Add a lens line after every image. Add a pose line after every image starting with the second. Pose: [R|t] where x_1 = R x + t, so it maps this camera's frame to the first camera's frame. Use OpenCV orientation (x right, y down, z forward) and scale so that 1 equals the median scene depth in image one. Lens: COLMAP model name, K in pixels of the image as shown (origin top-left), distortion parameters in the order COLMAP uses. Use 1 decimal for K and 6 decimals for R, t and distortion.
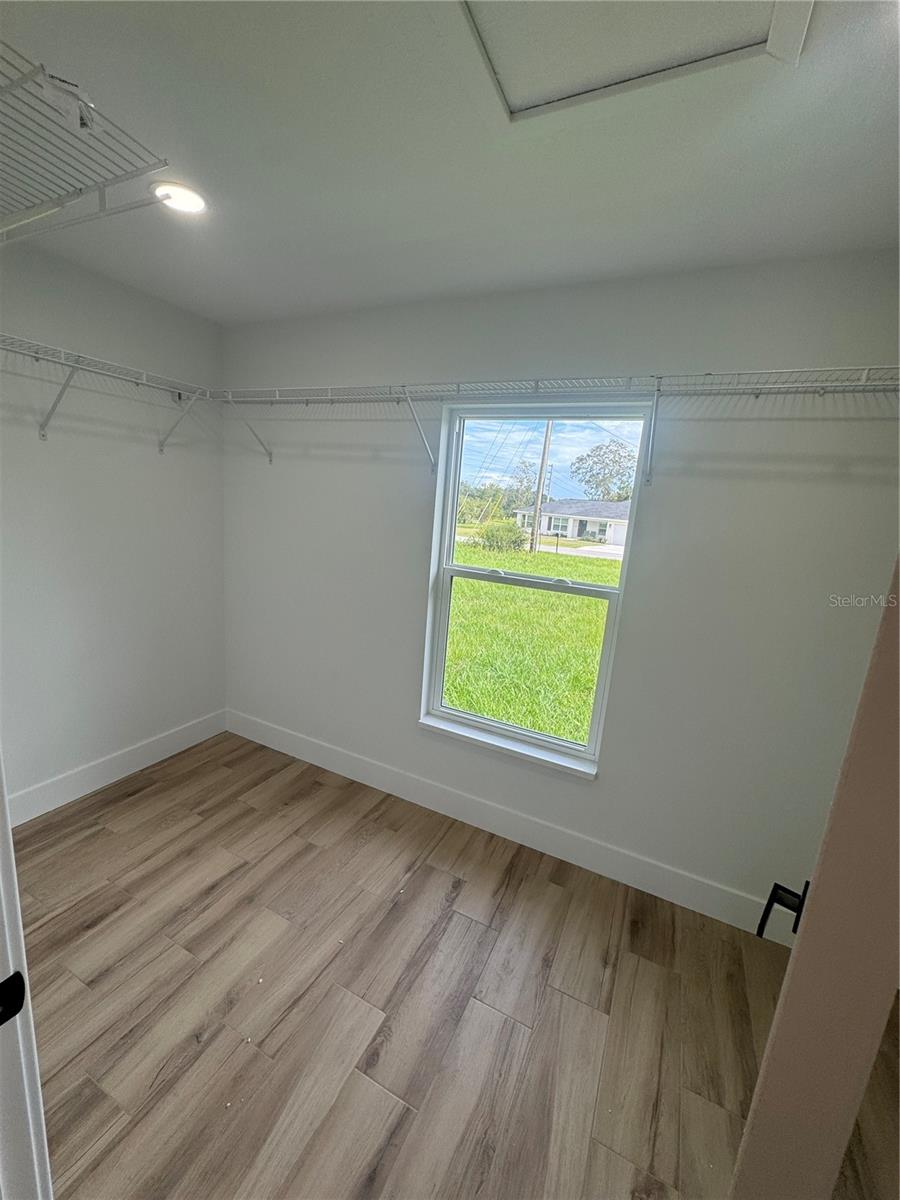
lens RADIAL K [[477.6, 0, 450.9], [0, 477.6, 599.3], [0, 0, 1]] dist [-0.002256, 0.000289]
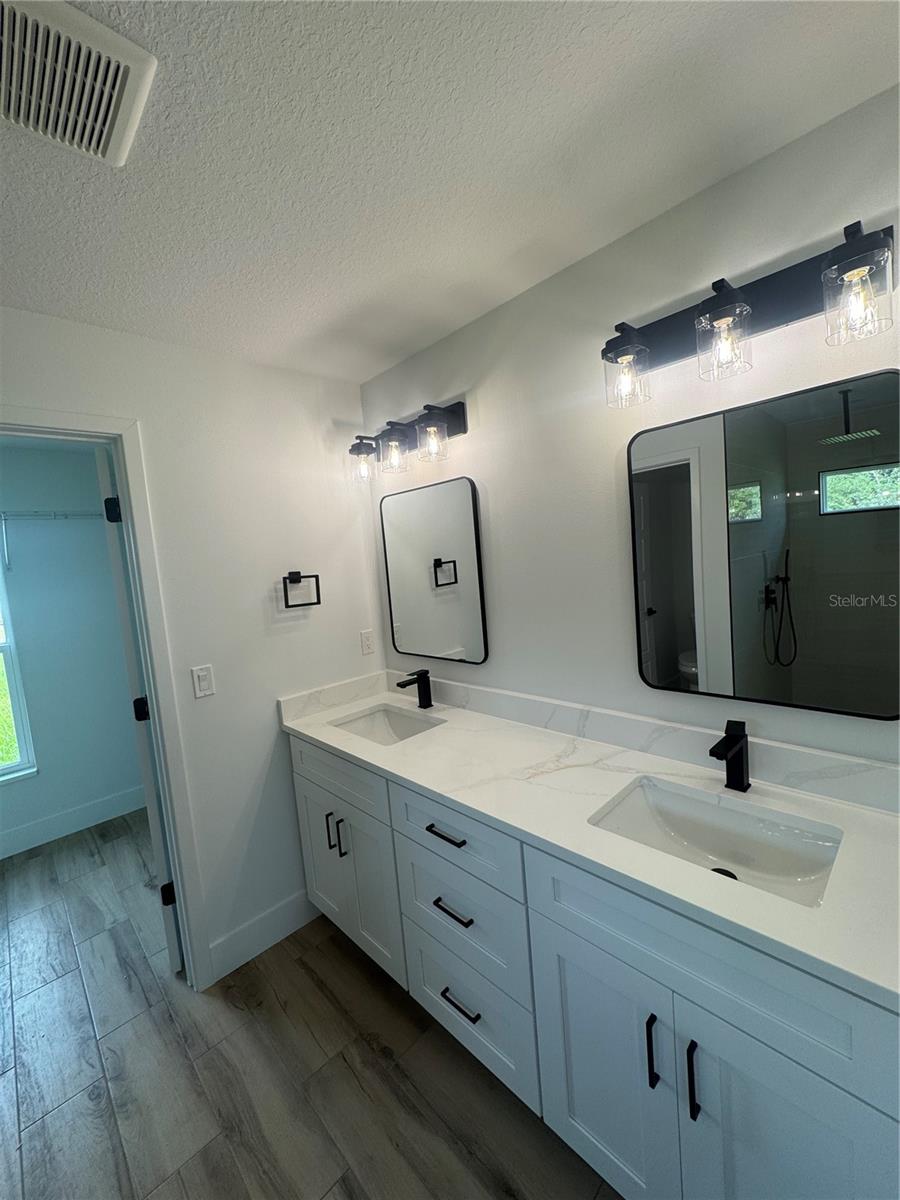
lens RADIAL K [[477.6, 0, 450.9], [0, 477.6, 599.3], [0, 0, 1]] dist [-0.002256, 0.000289]
pose [[0.326661, -0.192201, 0.925393, -0.552533], [0.287400, 0.952940, 0.096471, 0.105151], [-0.900385, 0.234444, 0.366527, -0.815697]]
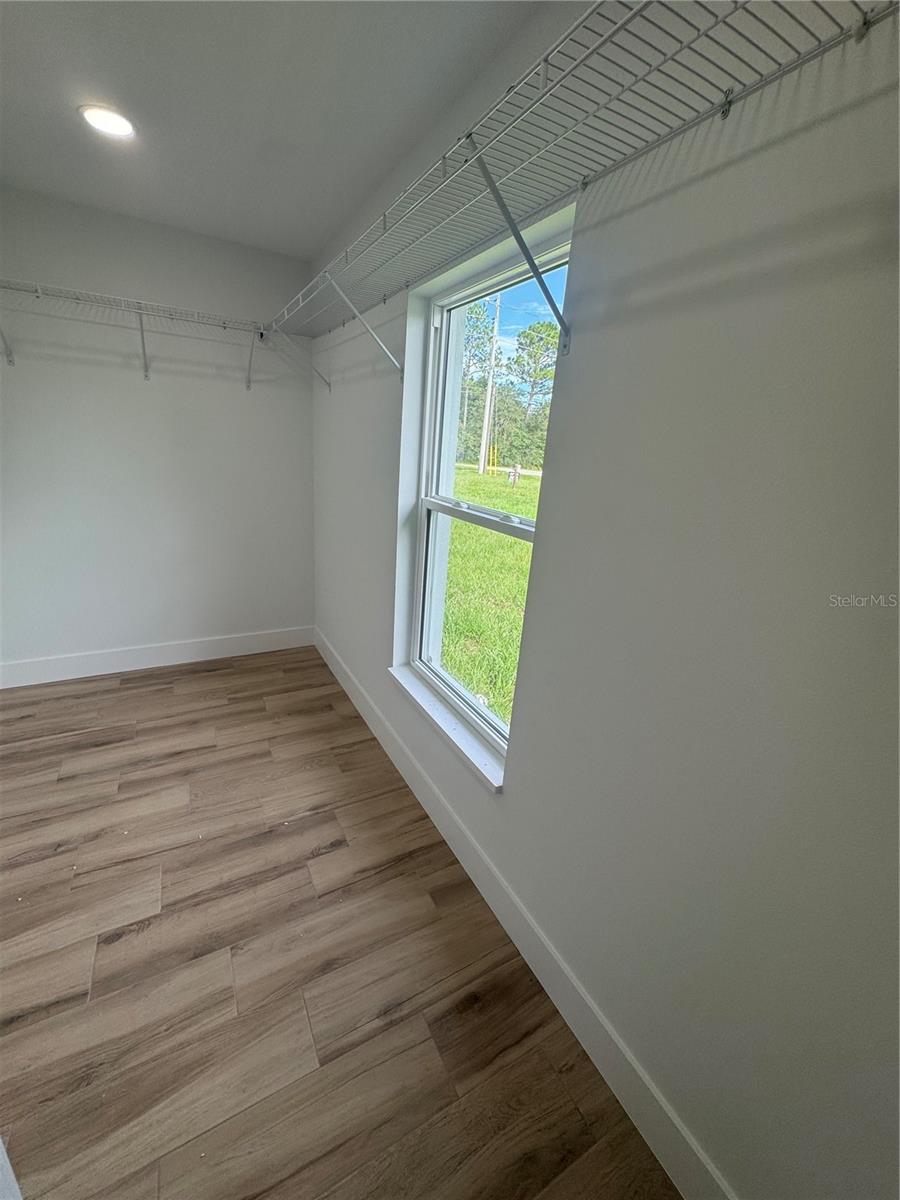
lens RADIAL K [[477.6, 0, 450.9], [0, 477.6, 599.3], [0, 0, 1]] dist [-0.002256, 0.000289]
pose [[0.821733, 0.155921, -0.548127, 0.641922], [-0.118408, 0.987566, 0.103411, 0.021273], [0.557435, -0.020074, 0.829978, 0.394550]]
